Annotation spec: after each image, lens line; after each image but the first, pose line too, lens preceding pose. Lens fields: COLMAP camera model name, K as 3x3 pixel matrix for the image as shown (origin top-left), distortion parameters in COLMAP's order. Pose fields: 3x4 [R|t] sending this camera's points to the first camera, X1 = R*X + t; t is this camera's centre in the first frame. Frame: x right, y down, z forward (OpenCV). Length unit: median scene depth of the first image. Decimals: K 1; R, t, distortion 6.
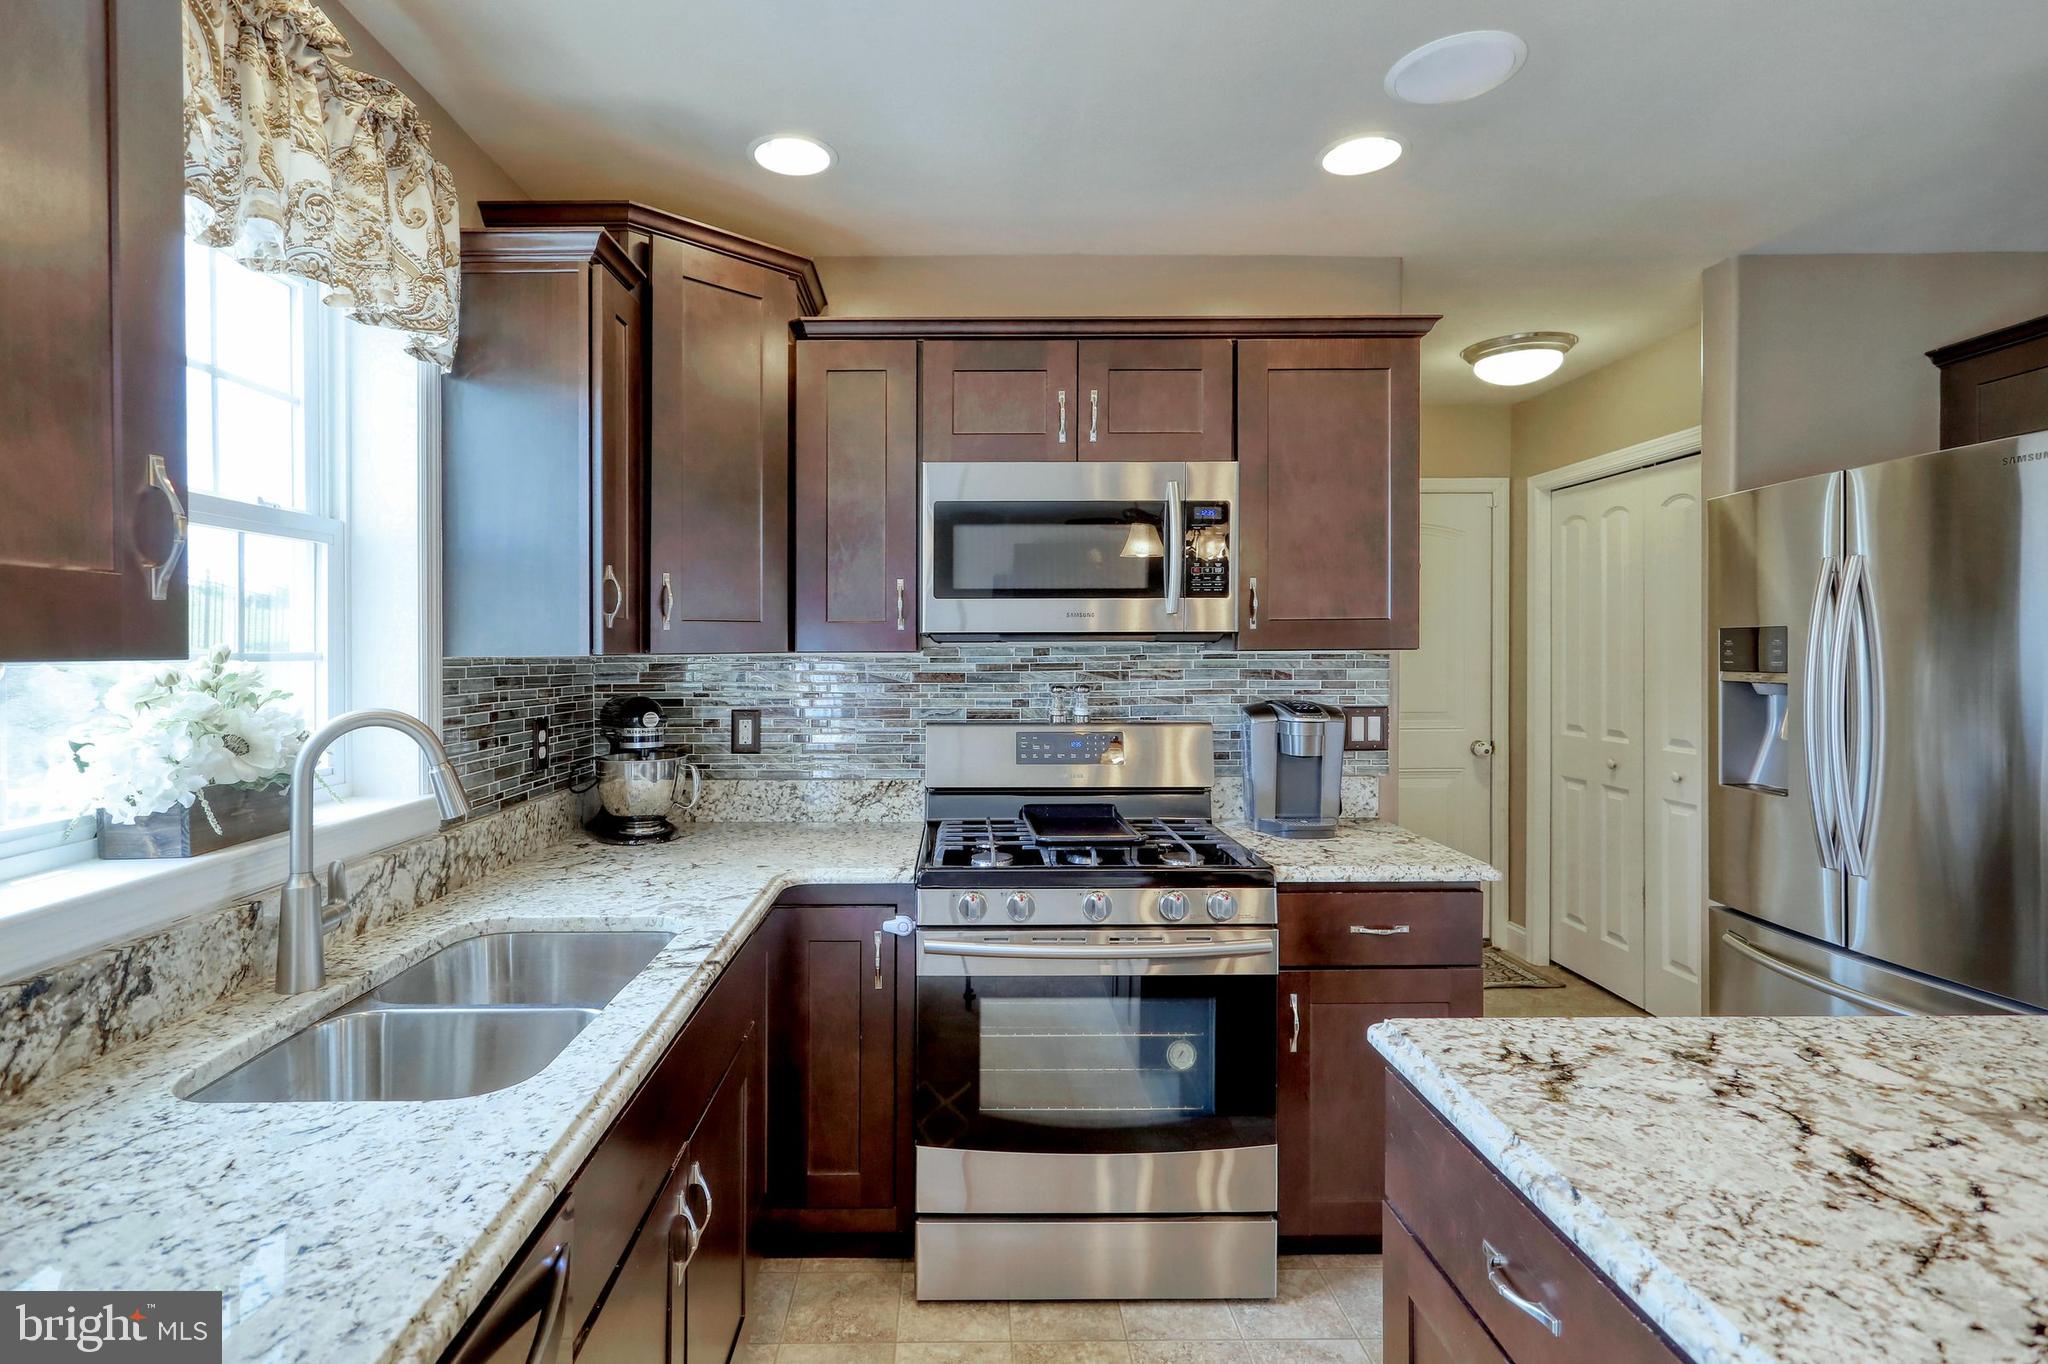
lens RADIAL K [[996.4, 0, 963.2], [0, 996.4, 645.7], [0, 0, 1]] dist [-0.029701, 0.018175]
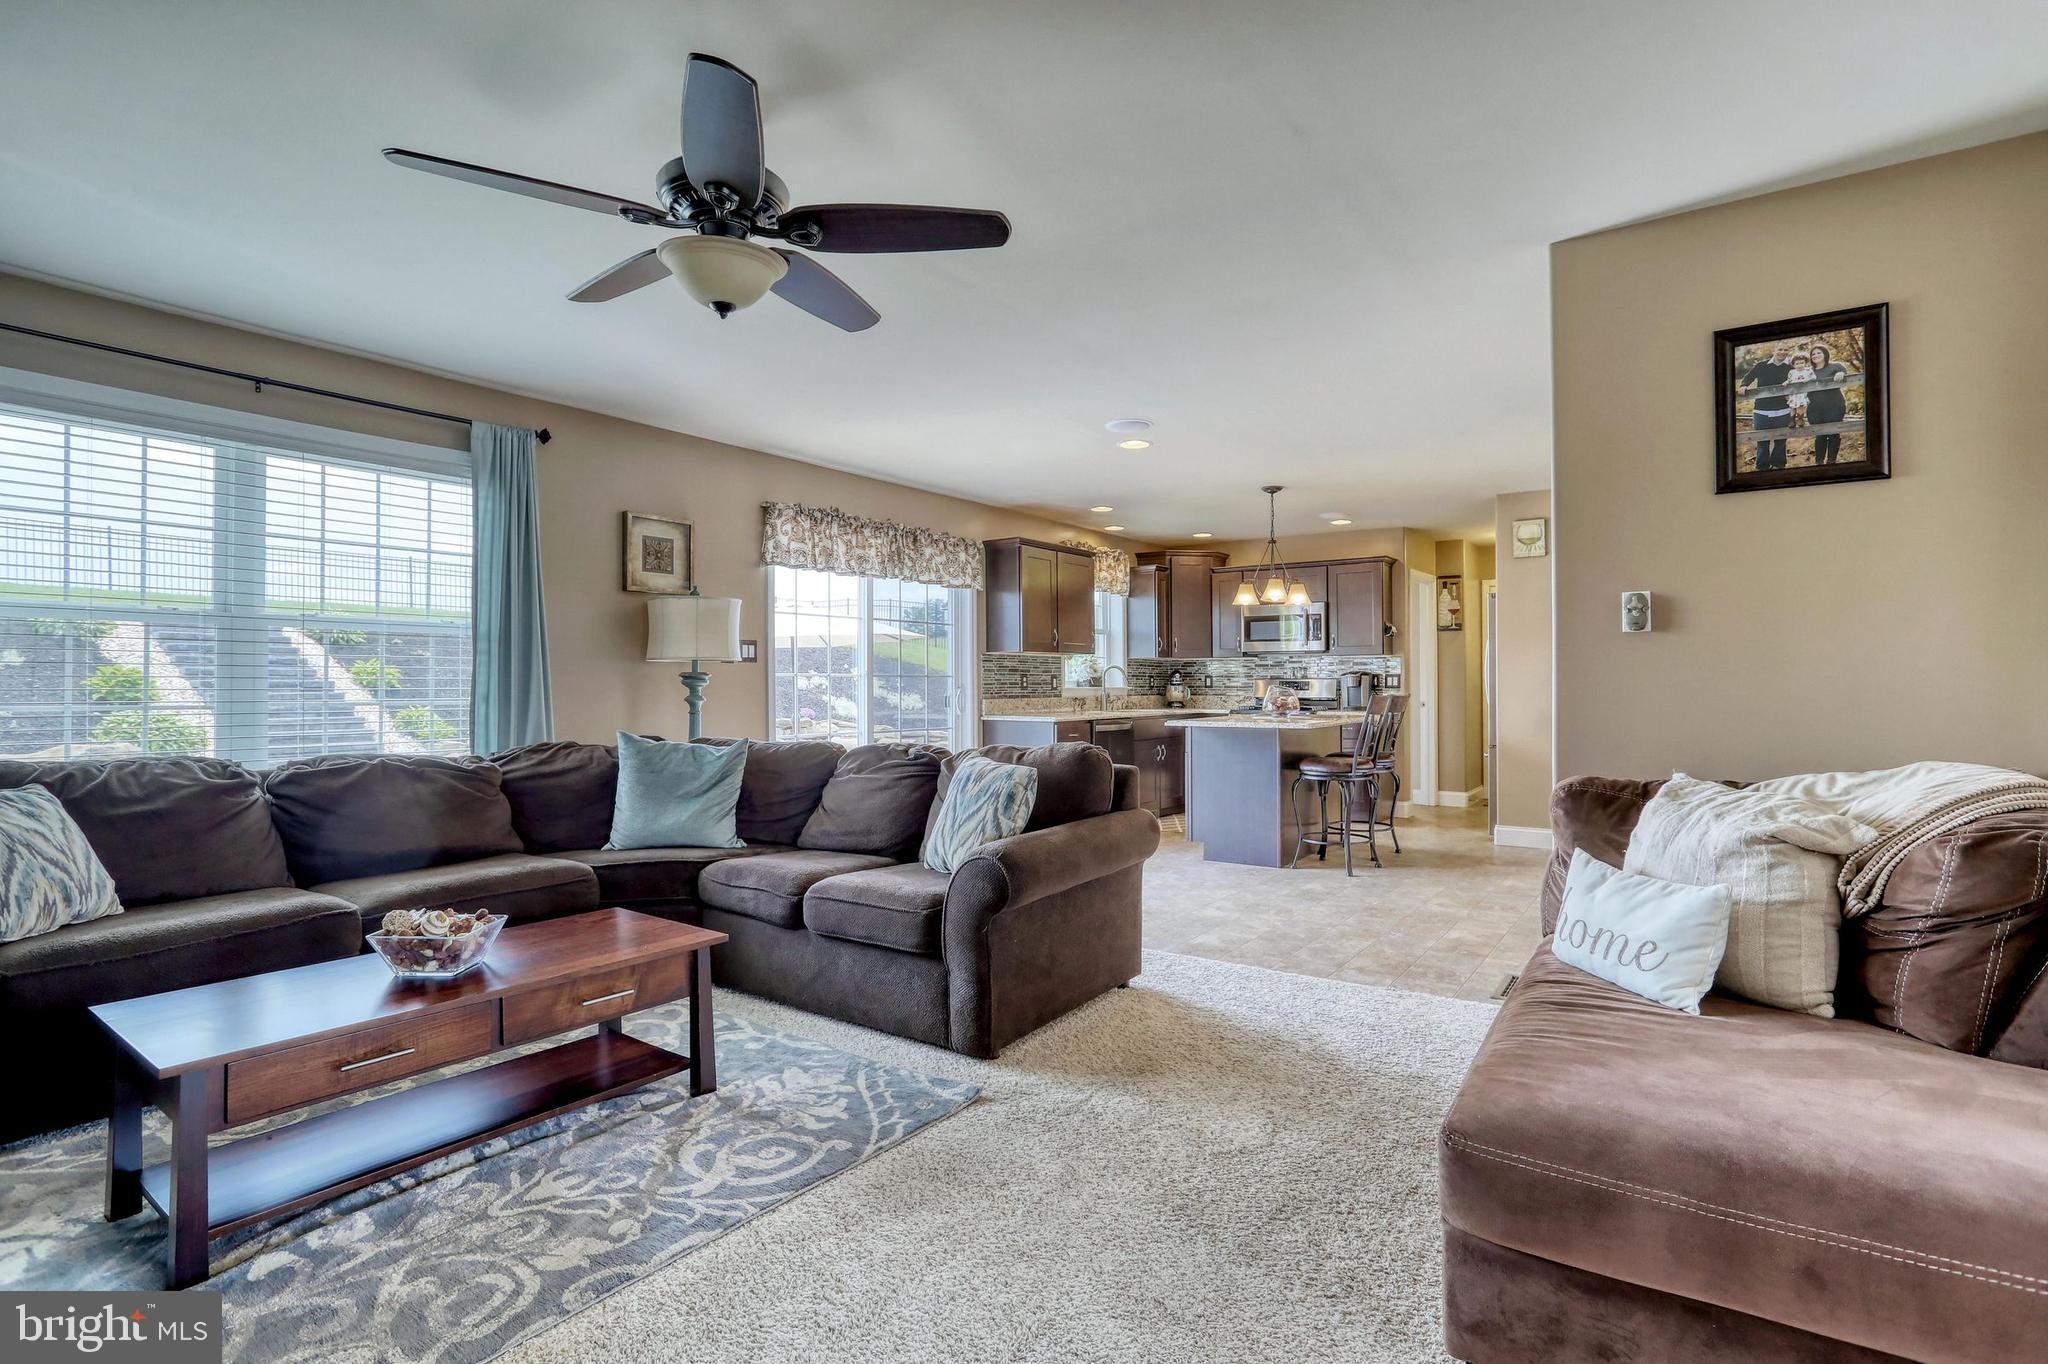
lens RADIAL K [[996.4, 0, 1042.9], [0, 996.4, 667.5], [0, 0, 1]] dist [-0.029701, 0.018175]
pose [[0.820535, -0.005387, -0.571571, 1.485663], [0.000876, 0.999966, -0.008167, 0.076151], [0.571596, 0.006201, 0.820512, -2.496662]]
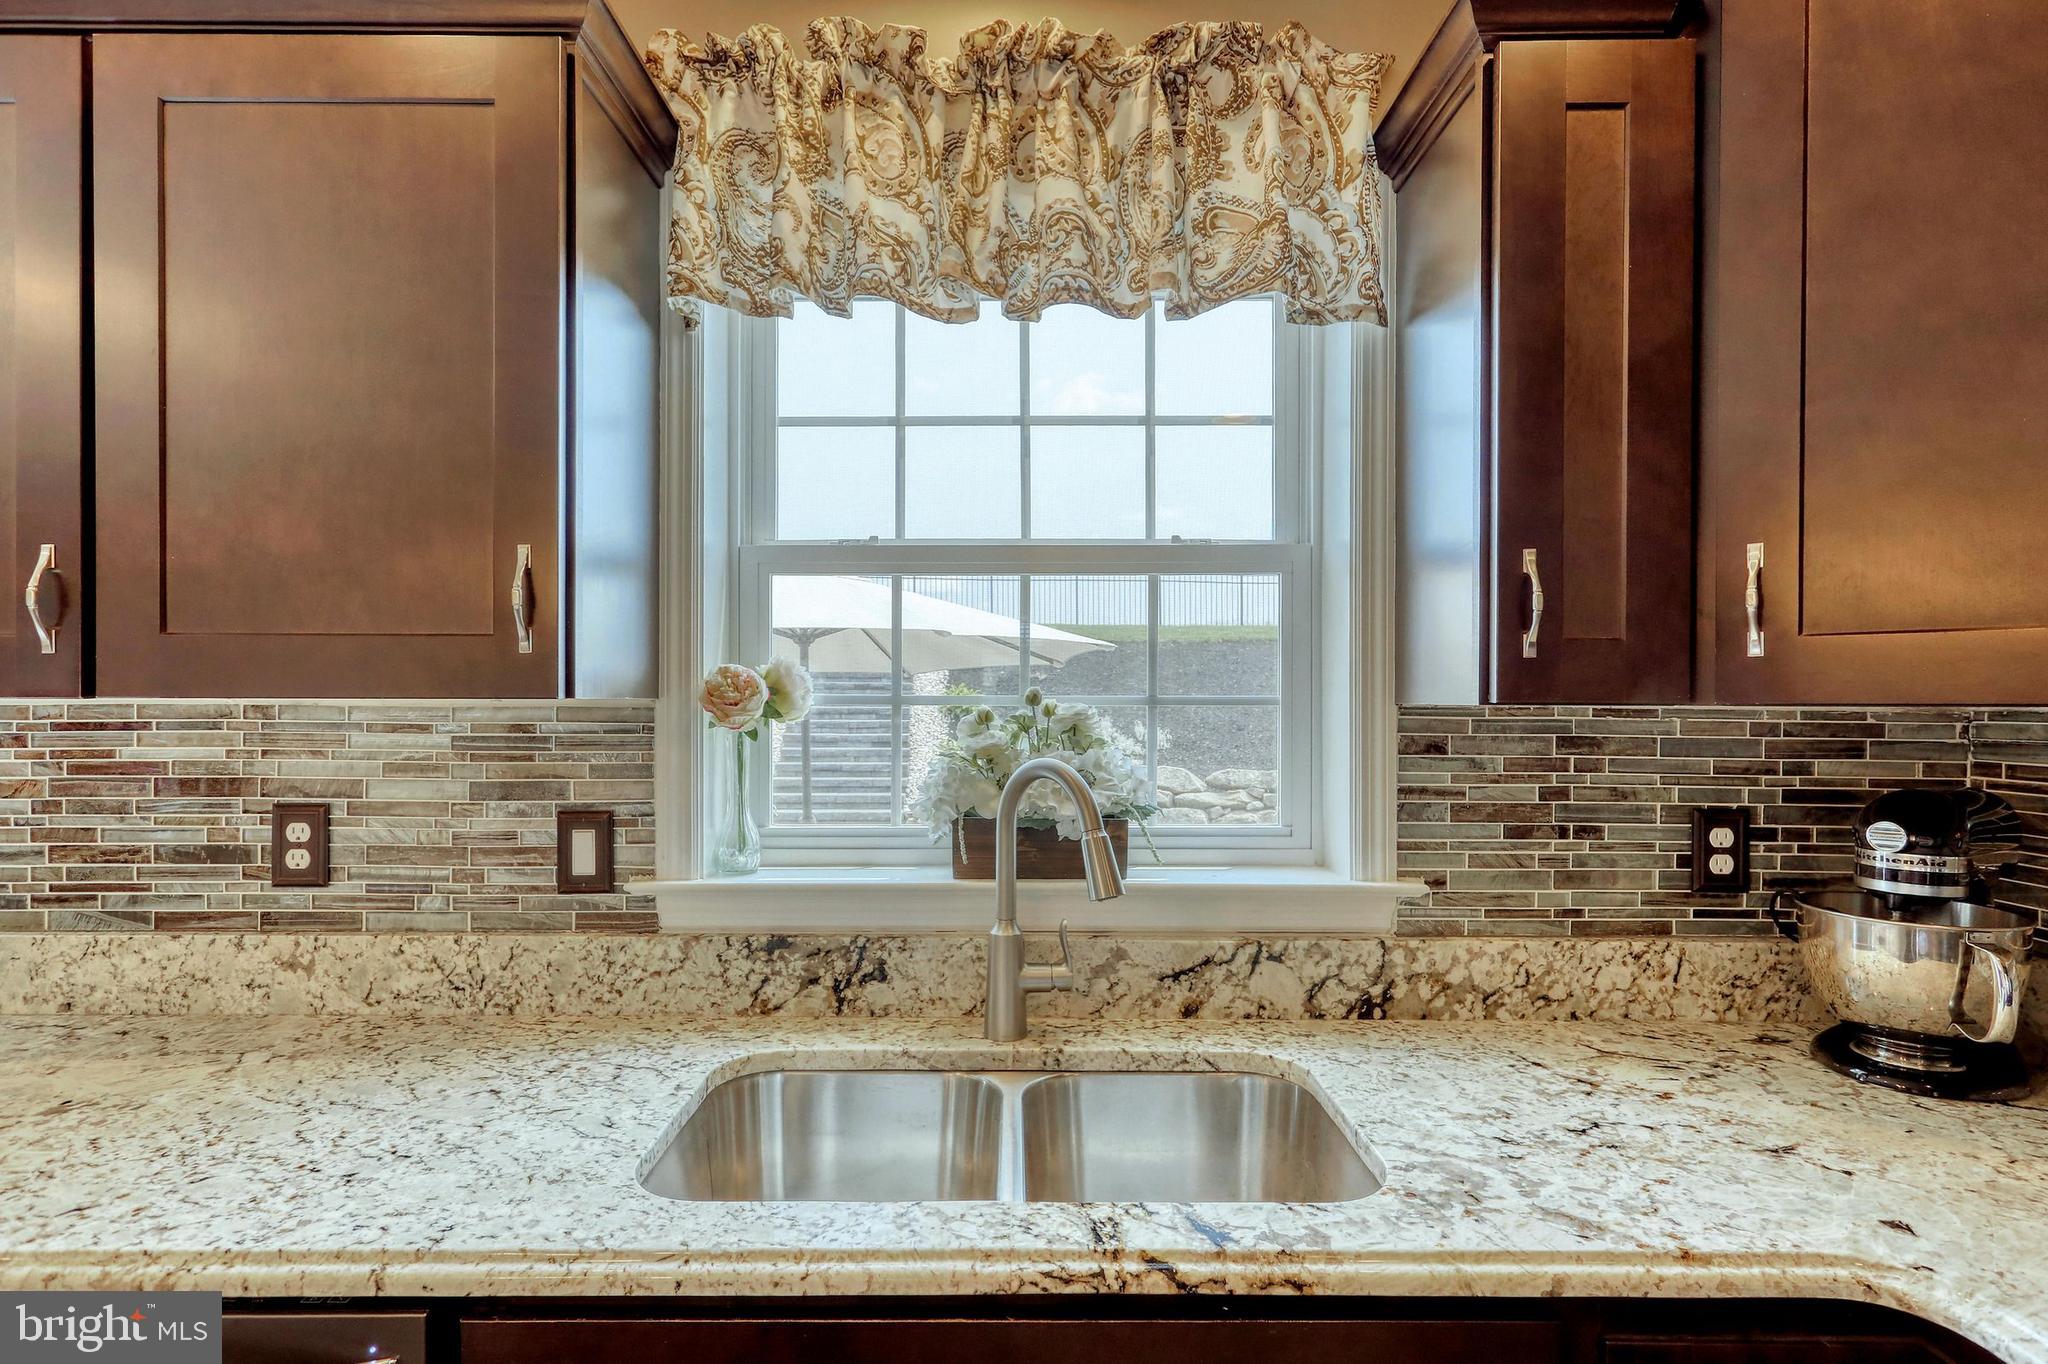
lens RADIAL K [[996.4, 0, 1026.0], [0, 996.4, 689.7], [0, 0, 1]] dist [-0.029701, 0.018175]
pose [[-0.009428, 0.009666, -0.999909, 0.184691], [0.003653, 0.999947, 0.009632, -0.005561], [0.999949, -0.003562, -0.009463, 0.596061]]
